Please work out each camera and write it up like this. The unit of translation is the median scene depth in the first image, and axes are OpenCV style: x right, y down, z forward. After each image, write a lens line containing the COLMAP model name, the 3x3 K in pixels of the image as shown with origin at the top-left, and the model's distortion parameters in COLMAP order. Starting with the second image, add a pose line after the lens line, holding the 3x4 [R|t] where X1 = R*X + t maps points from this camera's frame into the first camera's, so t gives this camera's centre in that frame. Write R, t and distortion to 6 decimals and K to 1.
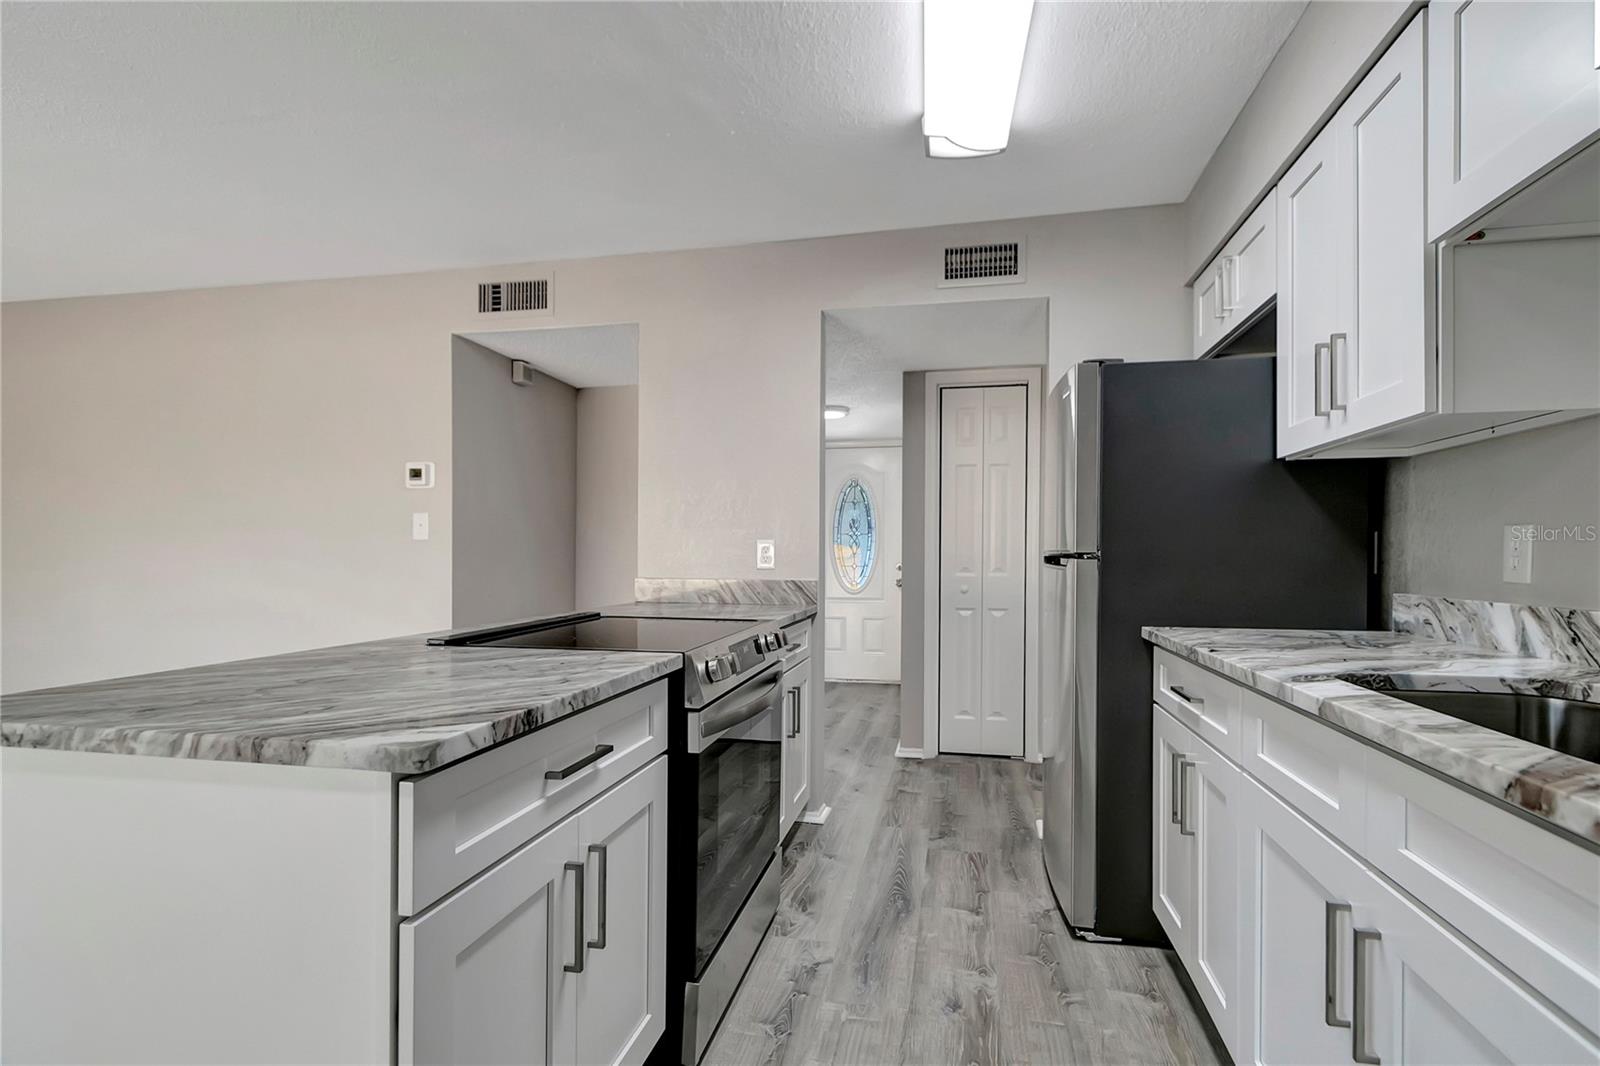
lens RADIAL K [[738.3, 0, 814.0], [0, 738.3, 553.8], [0, 0, 1]] dist [0.003780, -0.004991]
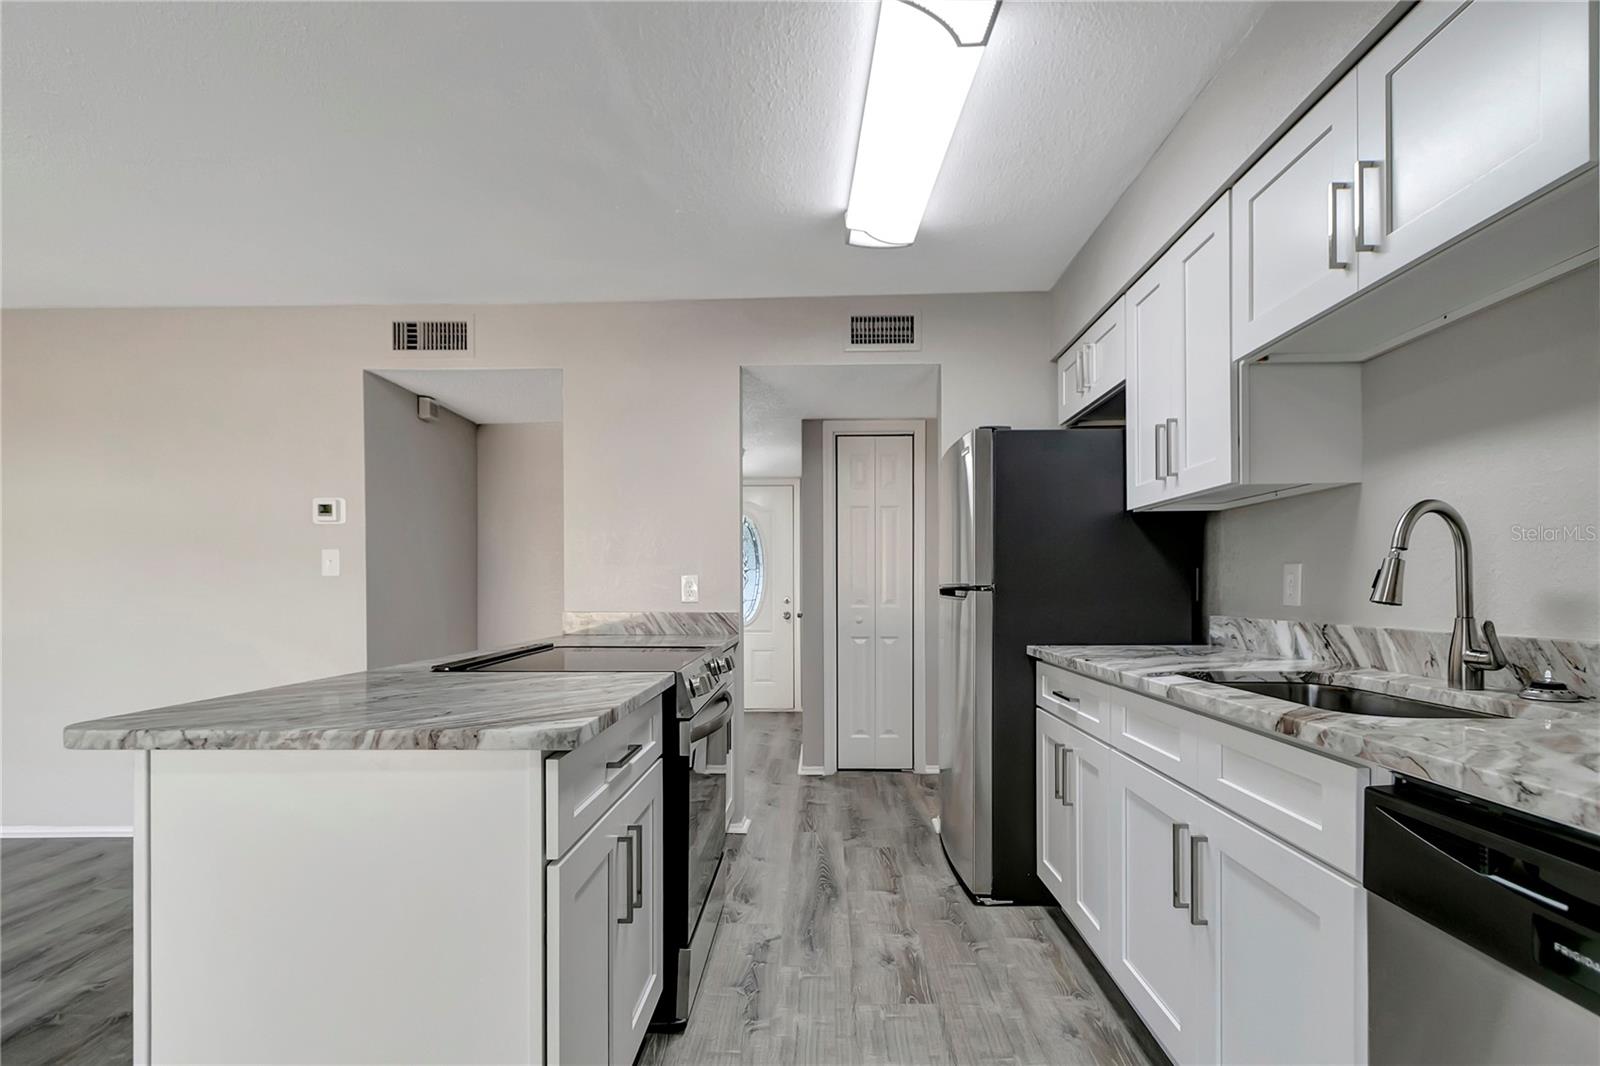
lens RADIAL K [[749.9, 0, 798.6], [0, 749.9, 587.1], [0, 0, 1]] dist [-0.000960, -0.000318]
pose [[0.986091, -0.005103, 0.166126, -0.139312], [0.005367, 0.999985, -0.001146, 0.000722], [-0.166118, 0.002021, 0.986104, -0.168978]]
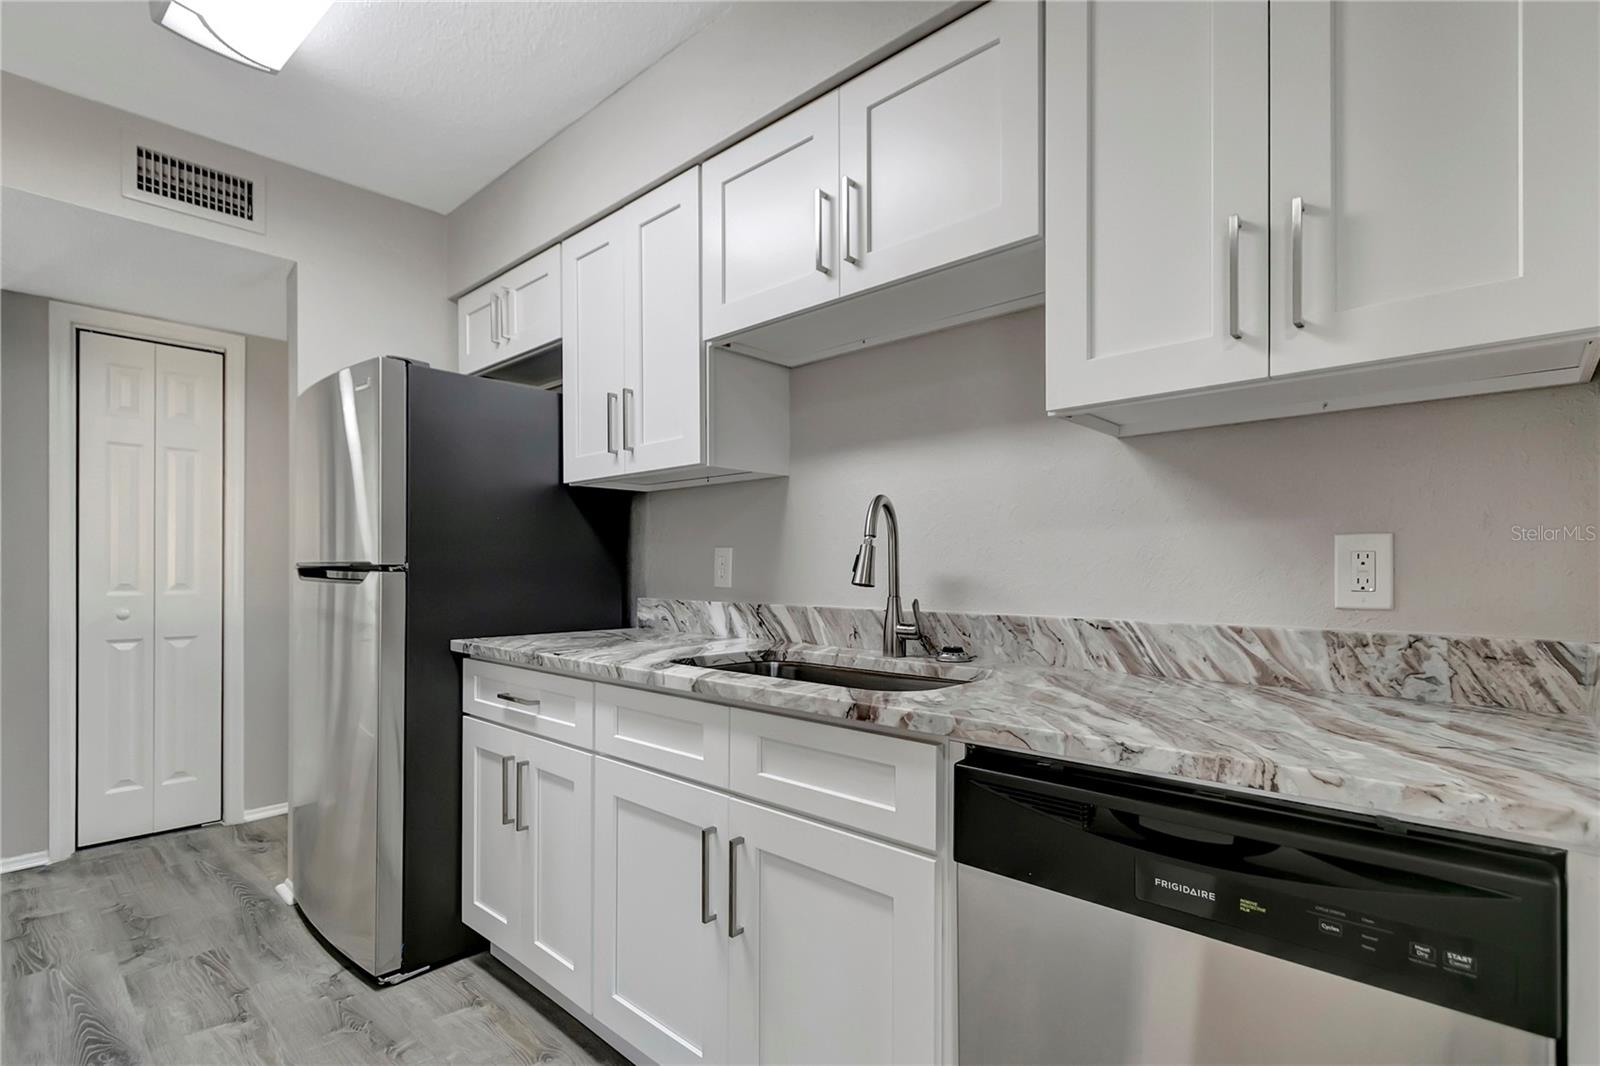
lens RADIAL K [[765.9, 0, 797.4], [0, 765.9, 568.0], [0, 0, 1]] dist [0.004947, -0.000033]
pose [[0.521425, 0.001341, 0.853296, -0.192269], [-0.003381, 0.999994, 0.000494, 0.000012], [-0.853290, -0.003143, 0.521427, 0.071014]]
